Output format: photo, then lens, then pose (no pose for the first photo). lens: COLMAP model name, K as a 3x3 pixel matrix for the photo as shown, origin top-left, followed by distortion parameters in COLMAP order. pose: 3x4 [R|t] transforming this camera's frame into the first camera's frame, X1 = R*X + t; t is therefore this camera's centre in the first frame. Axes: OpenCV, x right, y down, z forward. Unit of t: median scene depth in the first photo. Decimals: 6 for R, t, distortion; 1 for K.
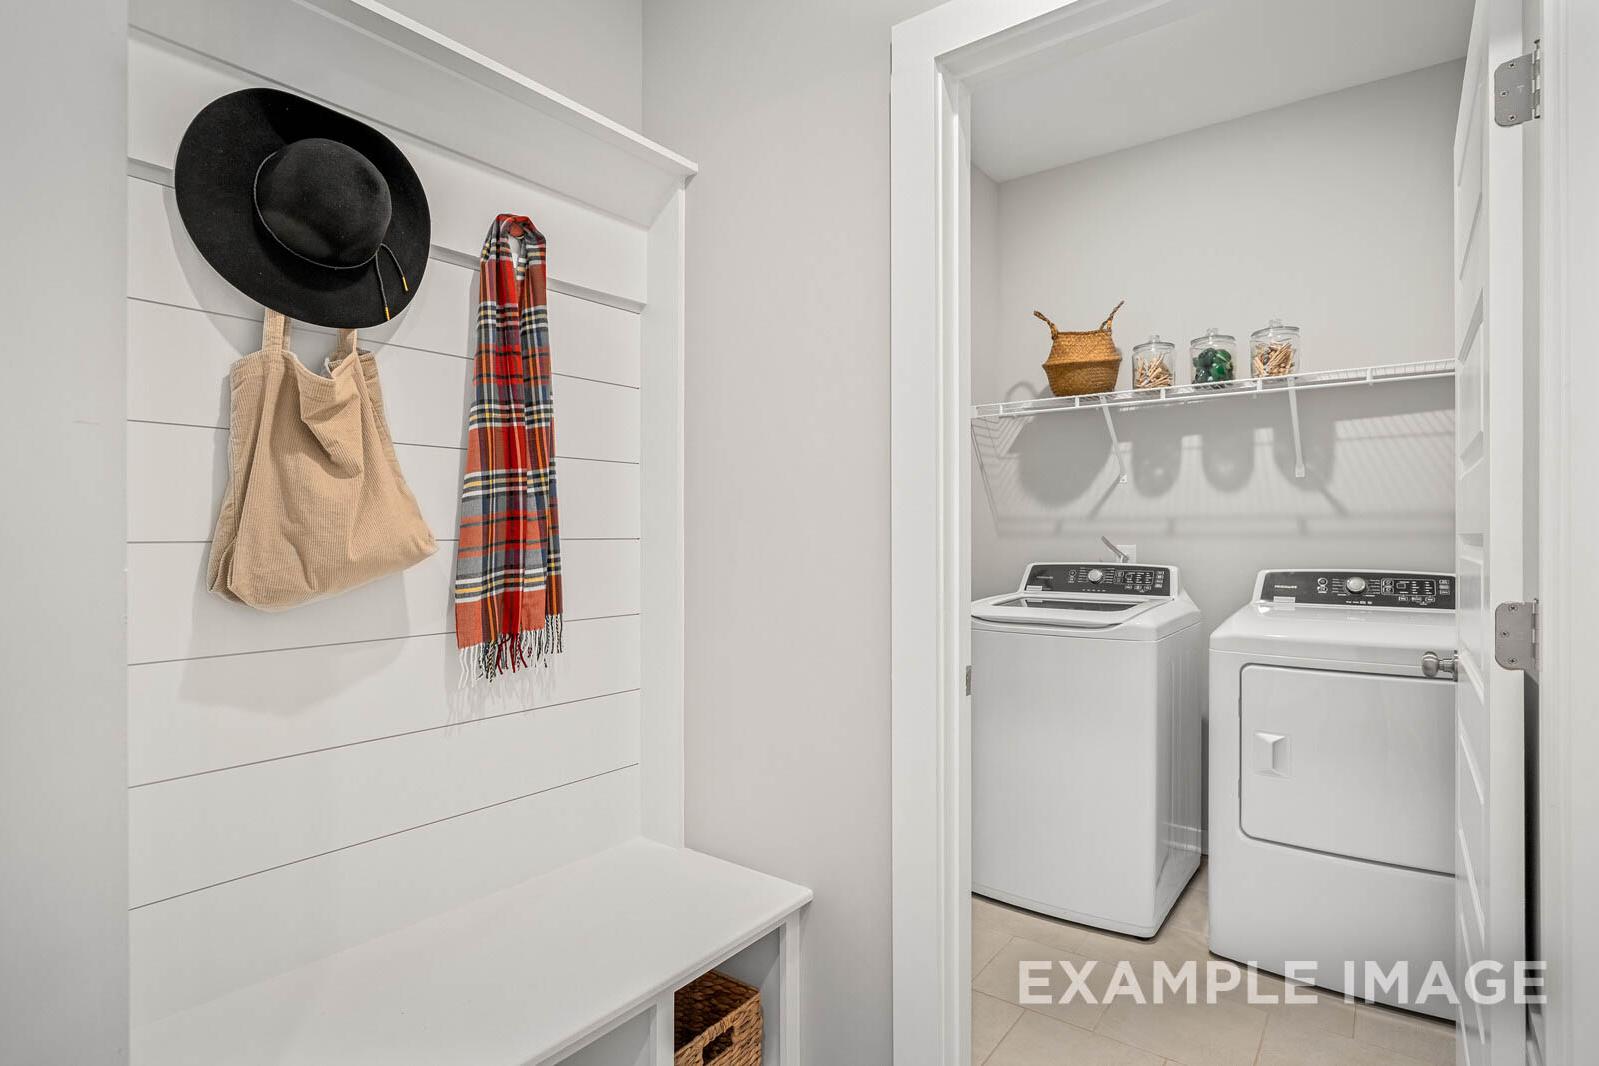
lens RADIAL K [[845.5, 0, 797.1], [0, 845.5, 521.4], [0, 0, 1]] dist [-0.001413, 0.000156]
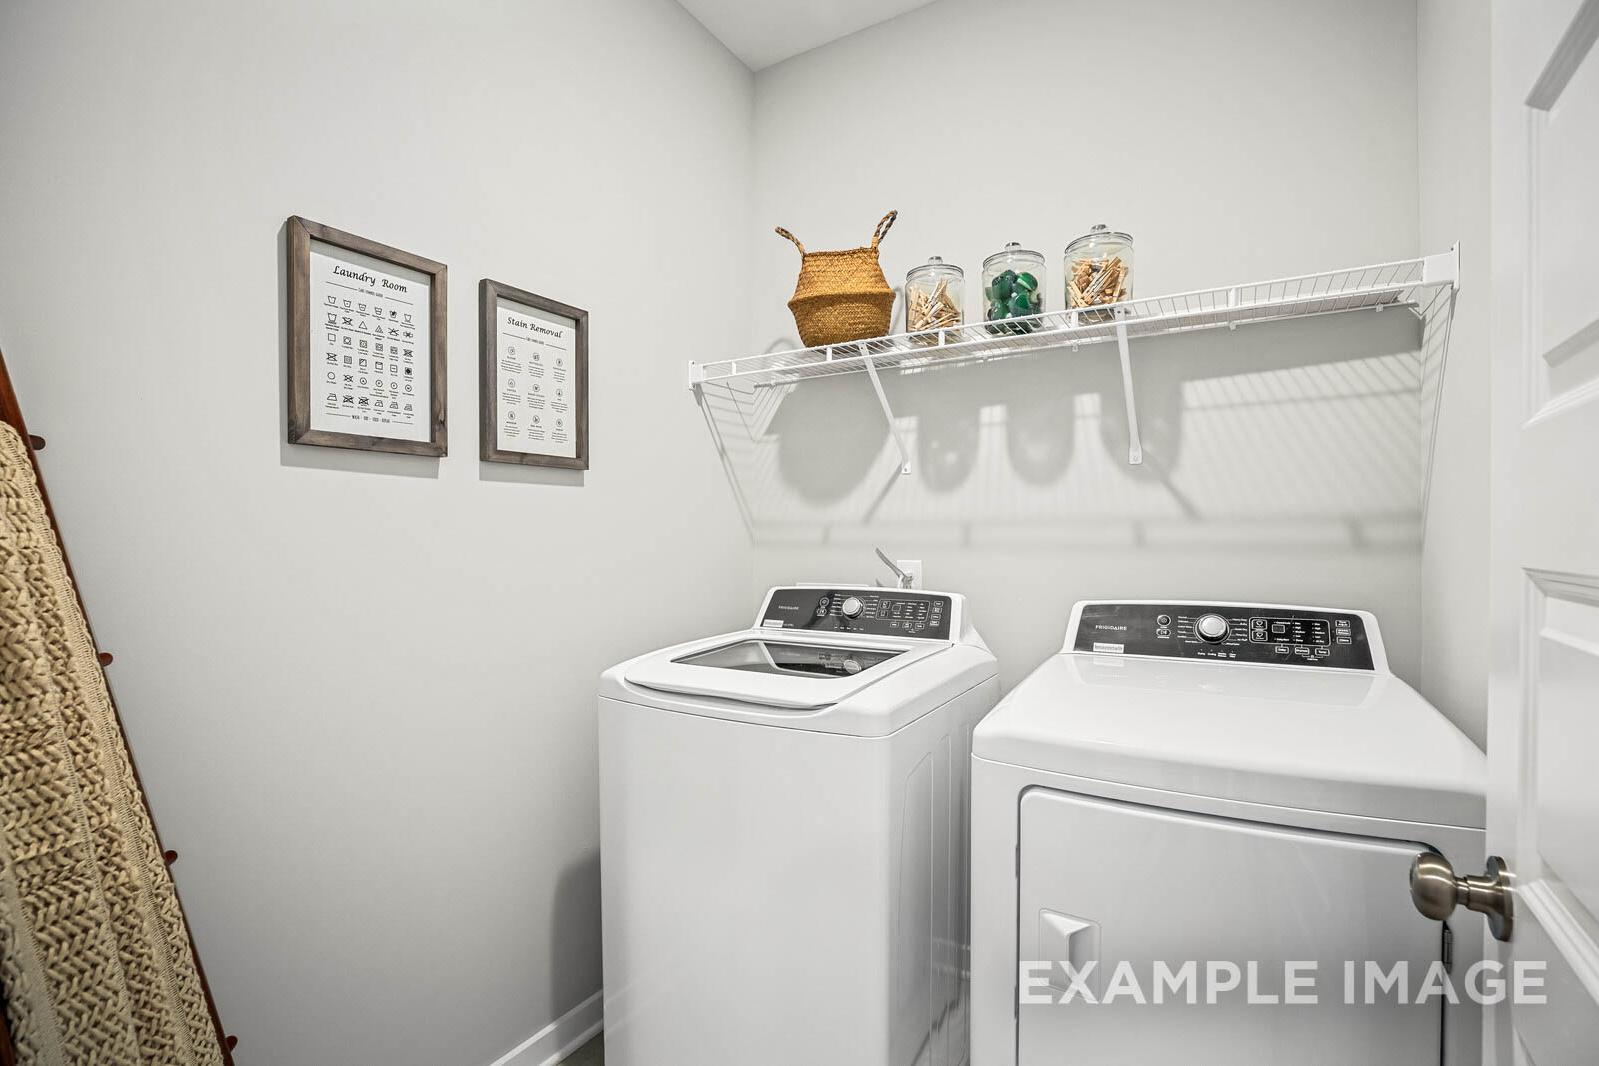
lens RADIAL K [[754.0, 0, 799.5], [0, 754.0, 533.0], [0, 0, 1]] dist [-0.020959, 0.000027]
pose [[0.995840, -0.001531, 0.091110, 0.265341], [0.000554, 0.999942, 0.010753, -0.002230], [-0.091121, -0.010658, 0.995783, 0.412730]]
